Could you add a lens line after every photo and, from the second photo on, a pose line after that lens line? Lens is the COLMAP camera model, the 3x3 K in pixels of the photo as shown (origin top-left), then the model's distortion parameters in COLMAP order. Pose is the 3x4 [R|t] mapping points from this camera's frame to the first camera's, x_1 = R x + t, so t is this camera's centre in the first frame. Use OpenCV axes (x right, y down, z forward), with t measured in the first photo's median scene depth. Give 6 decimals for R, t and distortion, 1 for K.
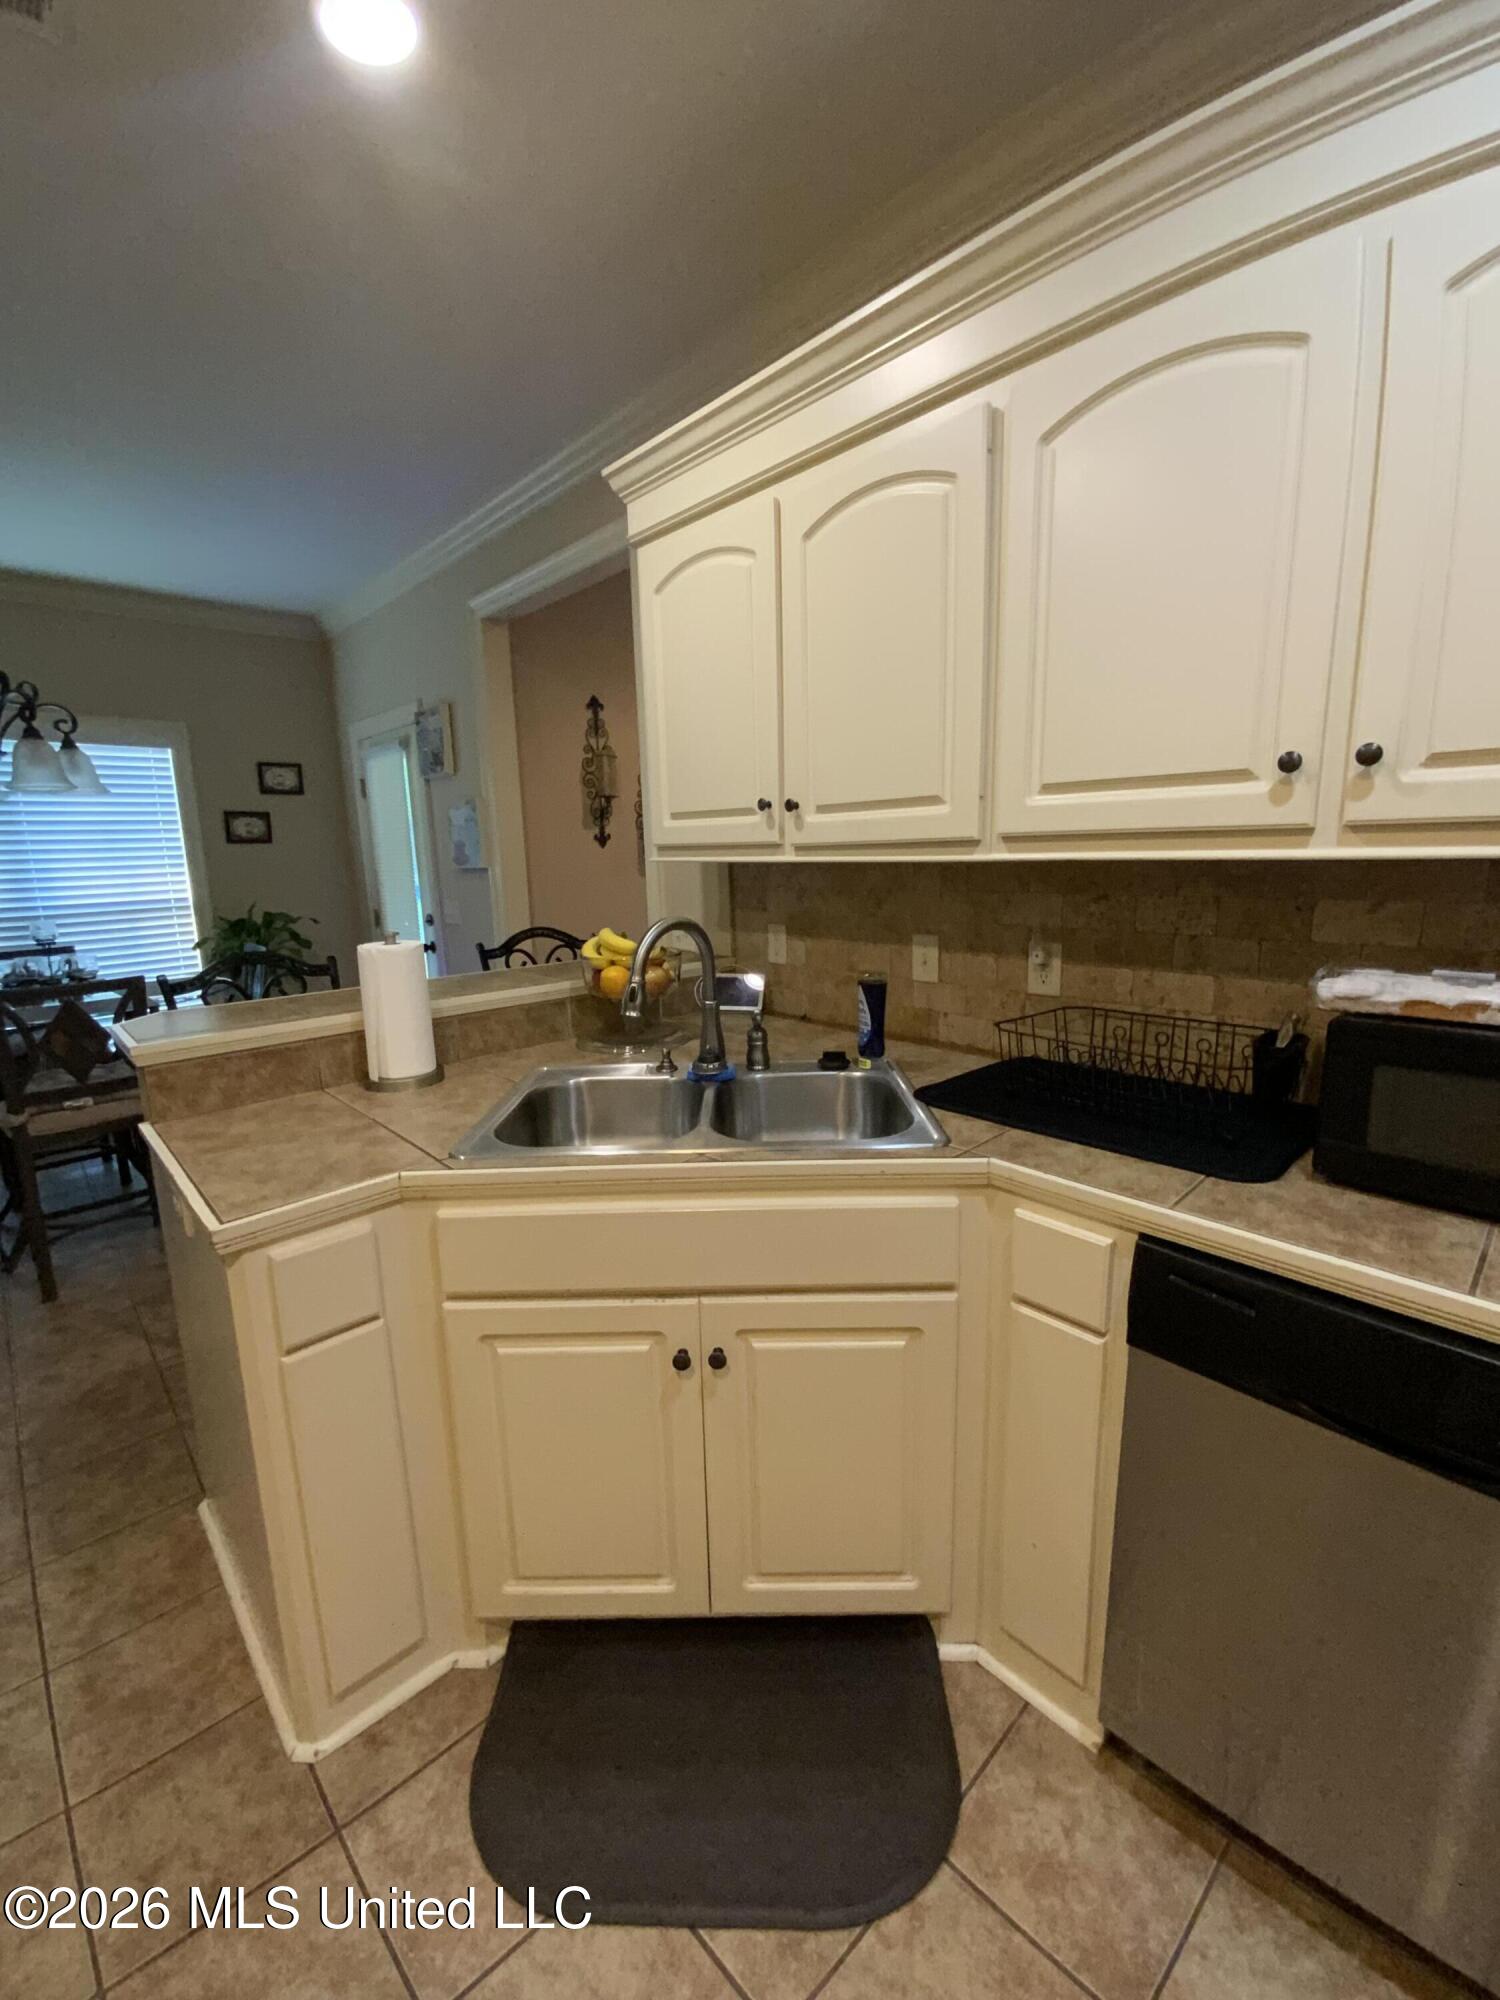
lens RADIAL K [[807.6, 0, 745.2], [0, 807.6, 999.6], [0, 0, 1]] dist [0.011330, -0.011956]
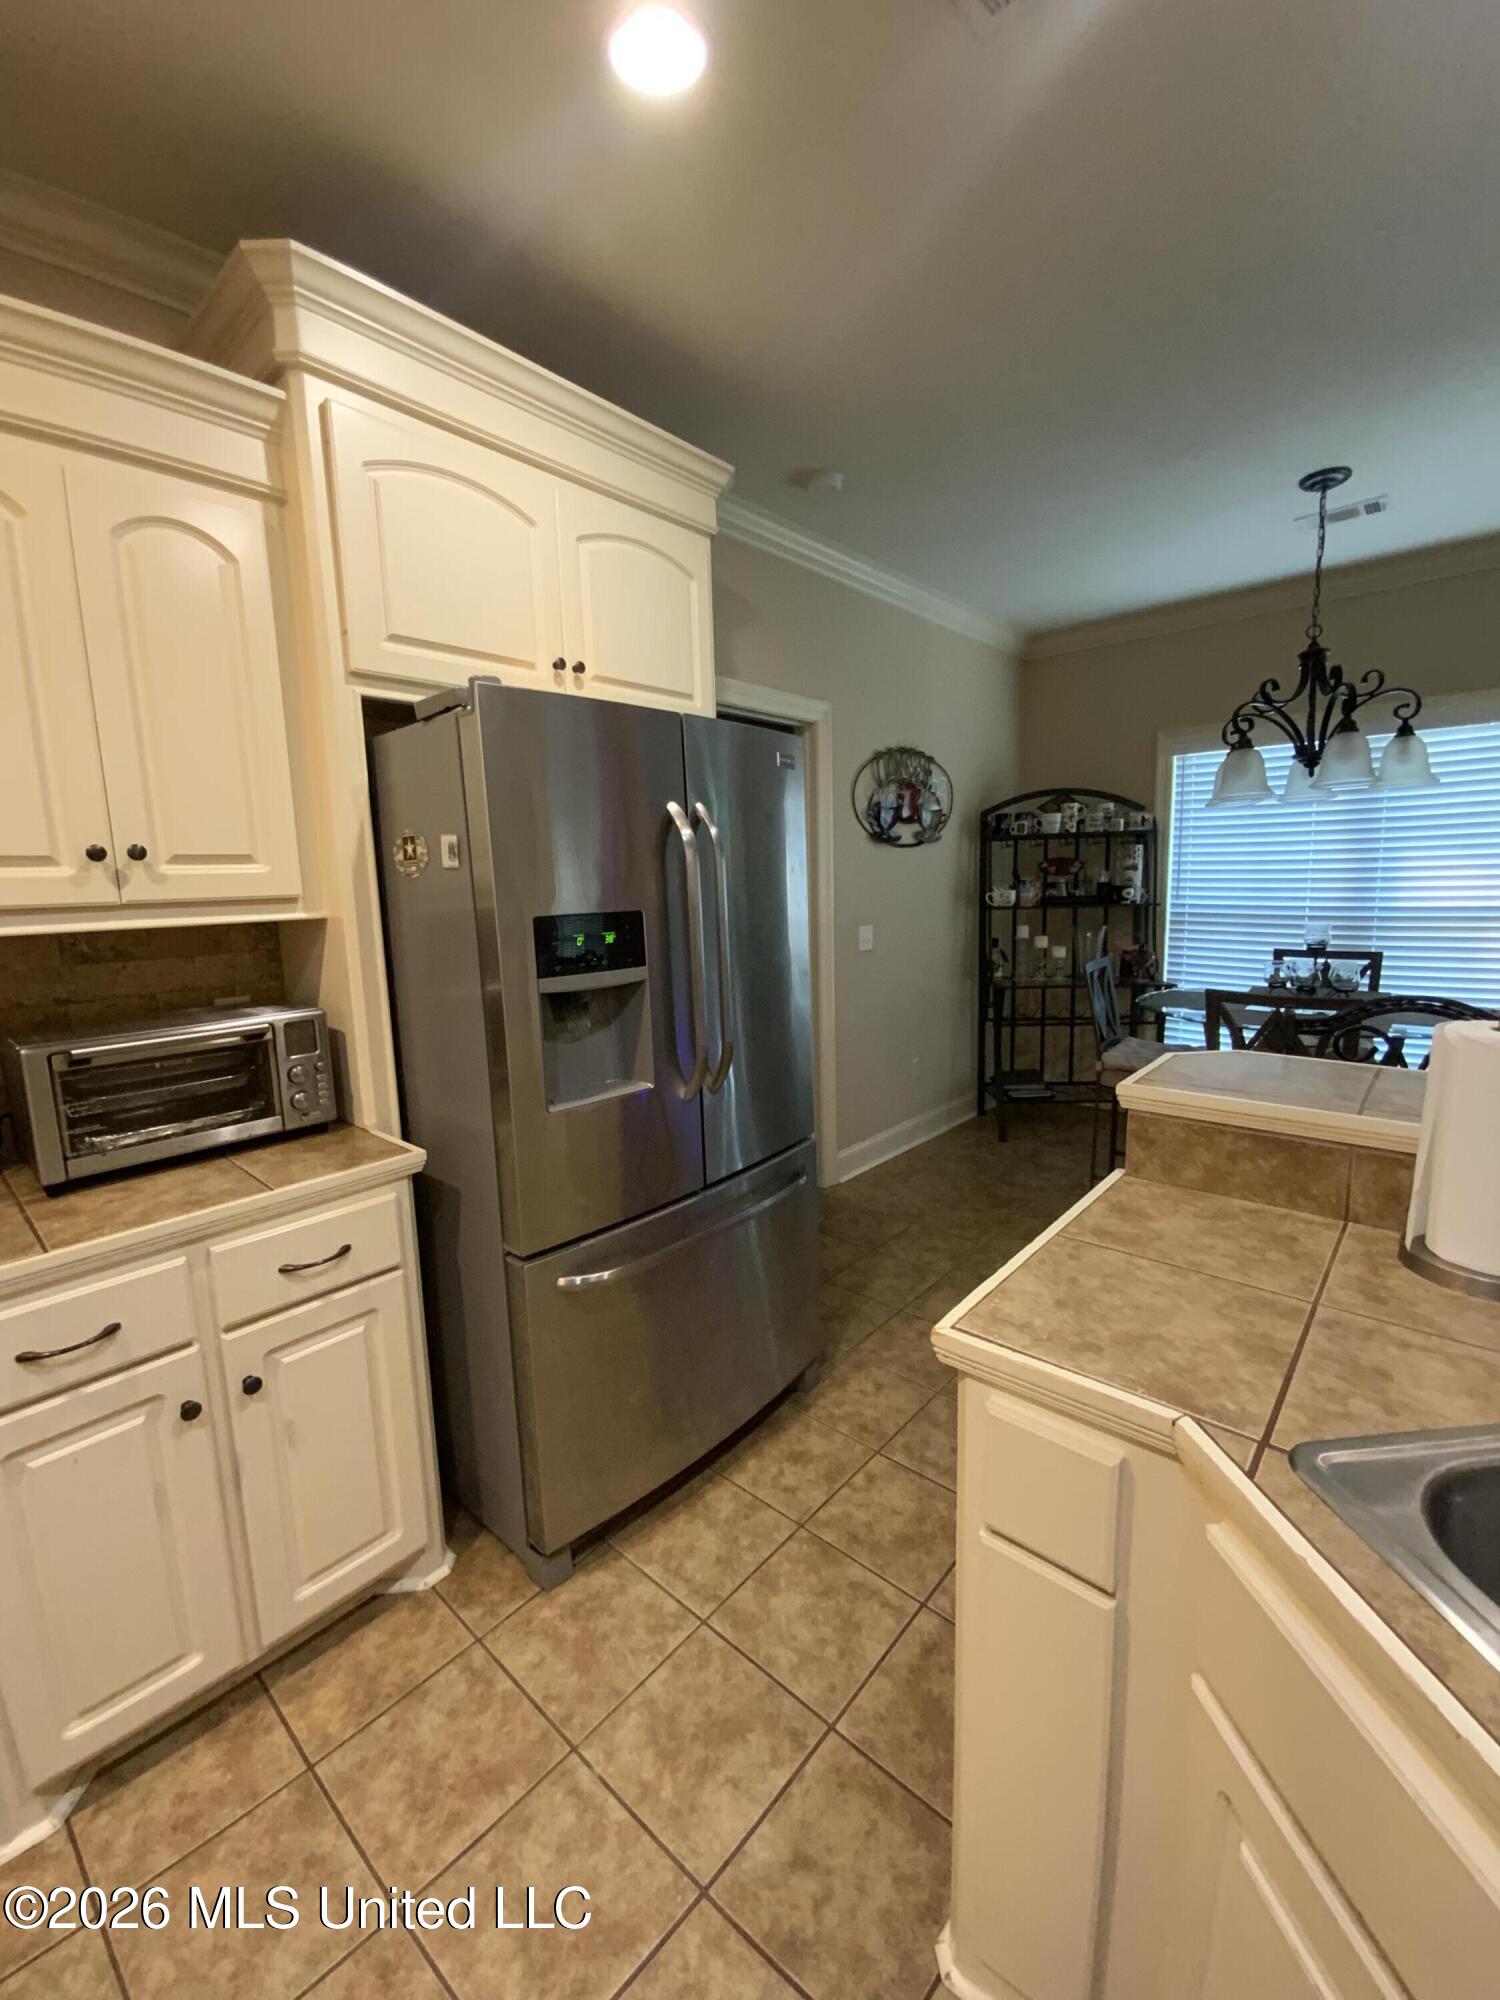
lens RADIAL K [[807.6, 0, 764.0], [0, 807.6, 990.1], [0, 0, 1]] dist [0.011330, -0.011956]
pose [[0.087019, 0.162130, -0.982925, 0.070378], [-0.159378, 0.976225, 0.146915, -0.114464], [0.983375, 0.143873, 0.110791, 0.514466]]
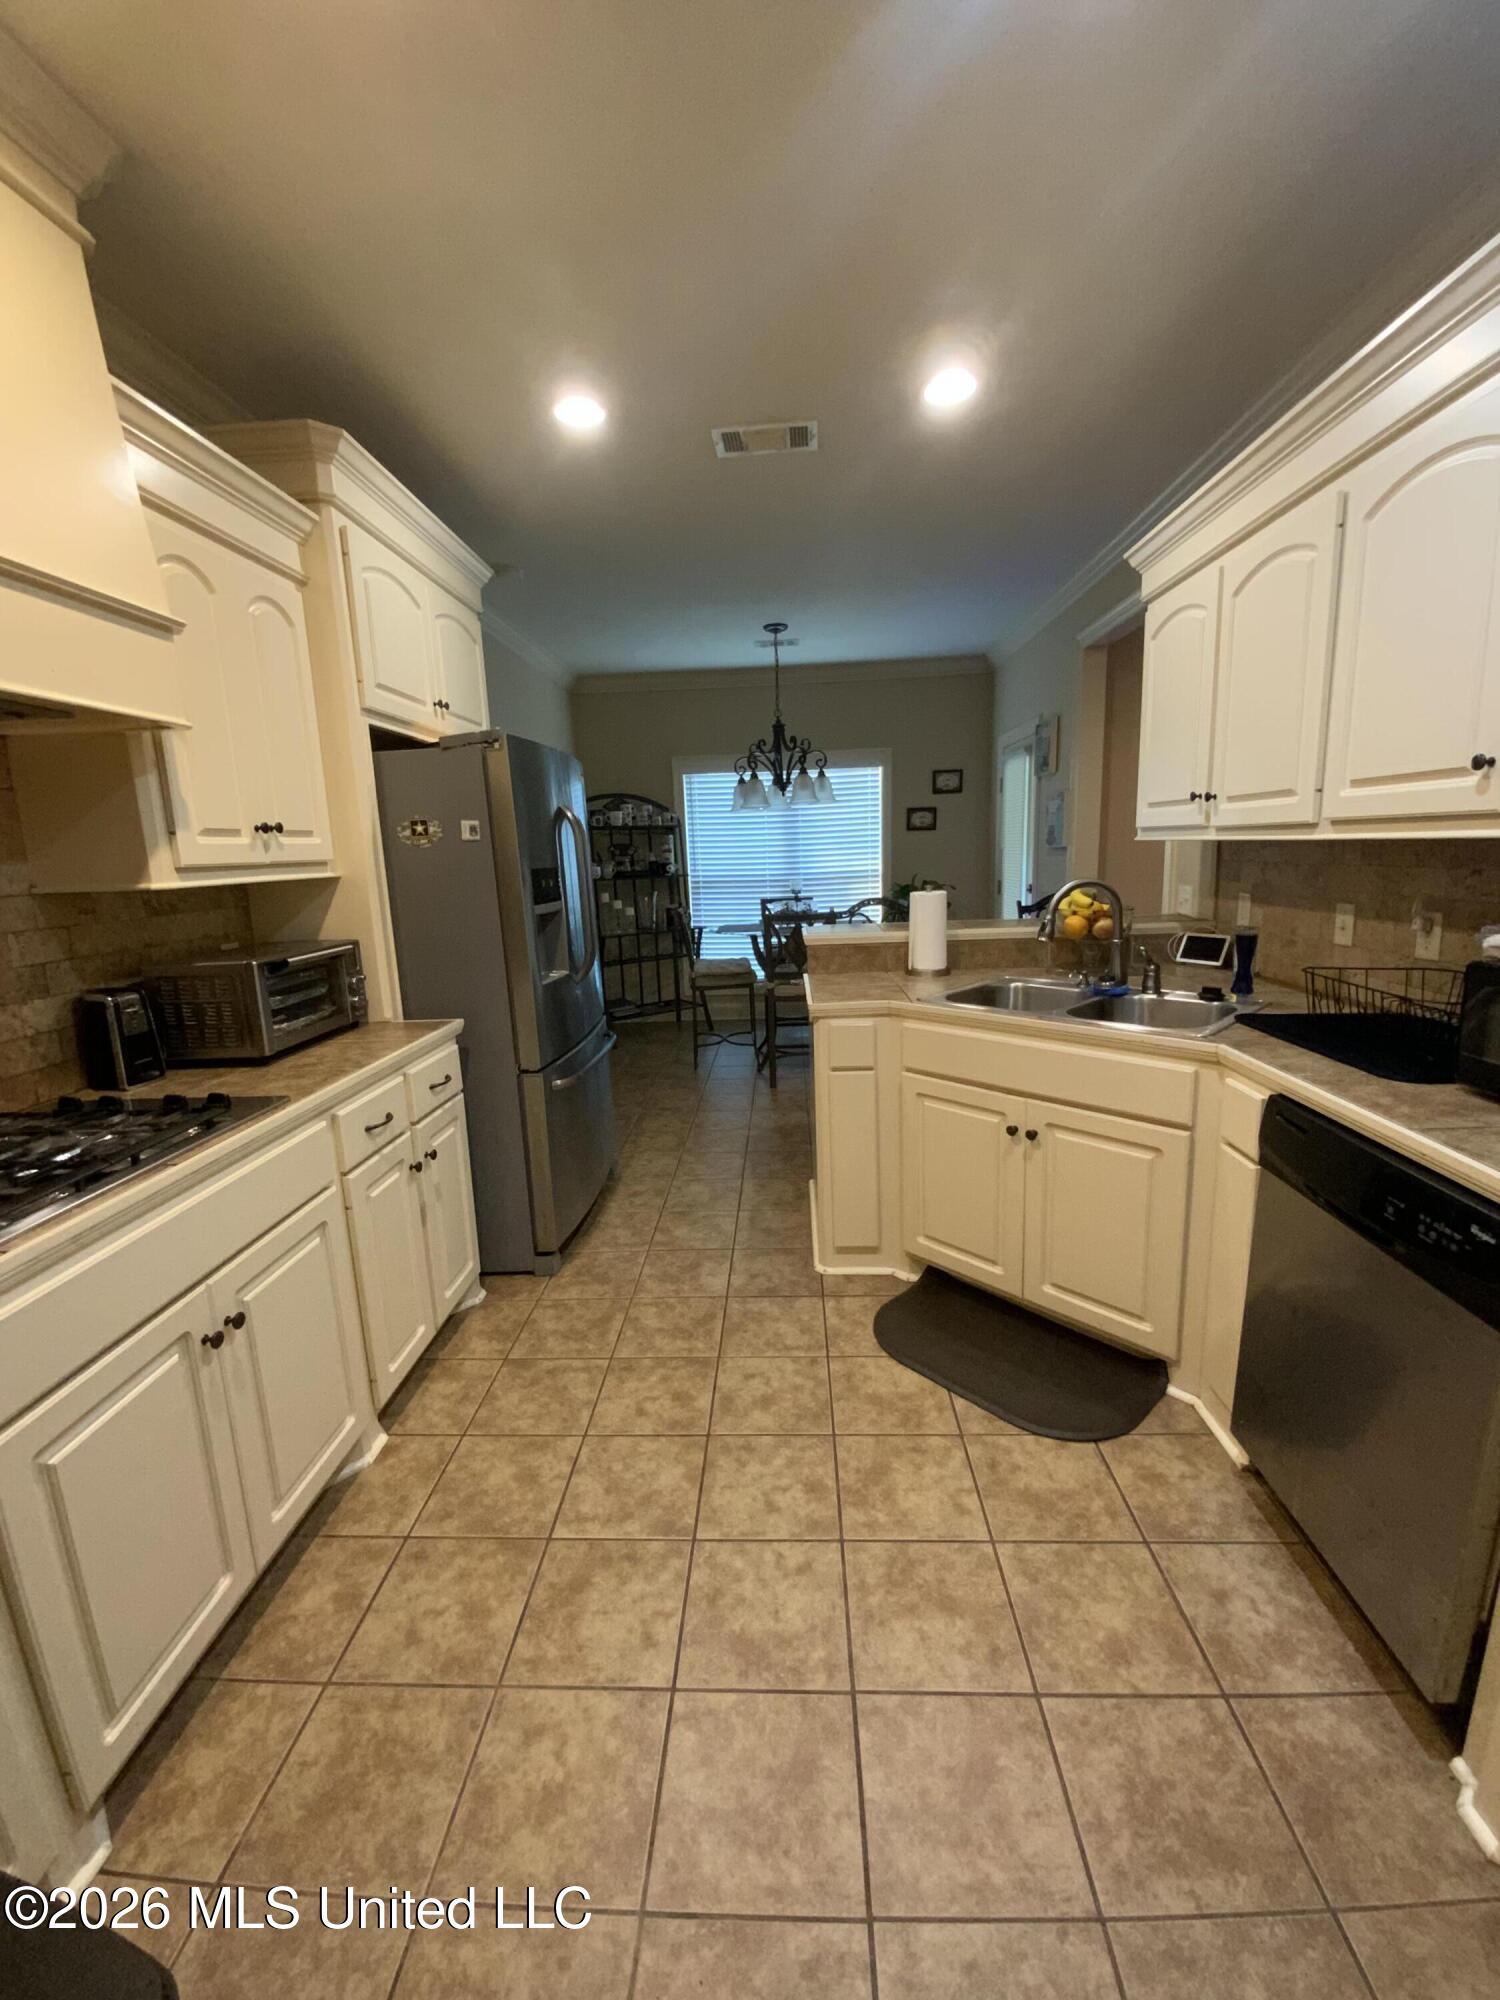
lens RADIAL K [[807.6, 0, 761.6], [0, 807.6, 1000.8], [0, 0, 1]] dist [0.011330, -0.011956]
pose [[0.704251, 0.129052, -0.698124, 0.648489], [-0.110955, 0.991264, 0.071312, 0.094220], [0.701227, 0.027239, 0.712417, -0.562451]]
